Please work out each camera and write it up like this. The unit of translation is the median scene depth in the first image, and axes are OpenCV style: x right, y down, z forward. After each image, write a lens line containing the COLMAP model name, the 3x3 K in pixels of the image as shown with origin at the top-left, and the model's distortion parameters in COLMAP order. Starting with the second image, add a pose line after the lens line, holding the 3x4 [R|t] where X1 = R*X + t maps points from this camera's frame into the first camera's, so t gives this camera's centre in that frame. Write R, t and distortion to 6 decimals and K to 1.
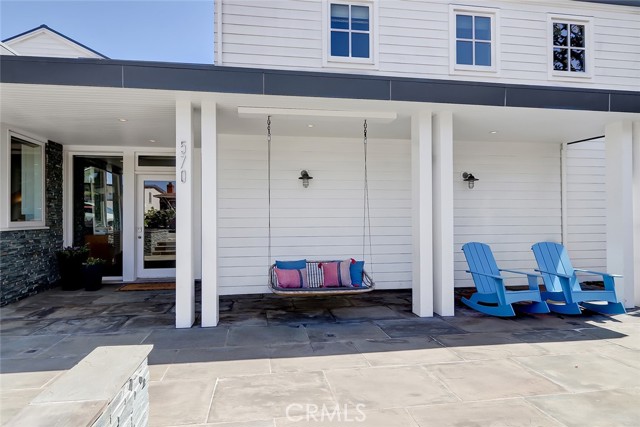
lens RADIAL K [[295.9, 0, 313.8], [0, 295.9, 214.5], [0, 0, 1]] dist [-0.009996, -0.000494]
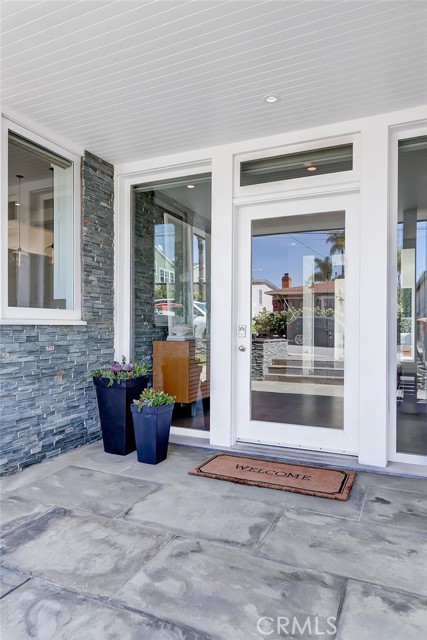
lens RADIAL K [[414.1, 0, 213.1], [0, 414.1, 329.9], [0, 0, 1]] dist [-0.002891, -0.000697]
pose [[0.813605, 0.012721, -0.581279, -0.296783], [-0.001933, 0.999814, 0.019174, 0.040872], [0.581415, -0.014477, 0.813479, 0.524878]]
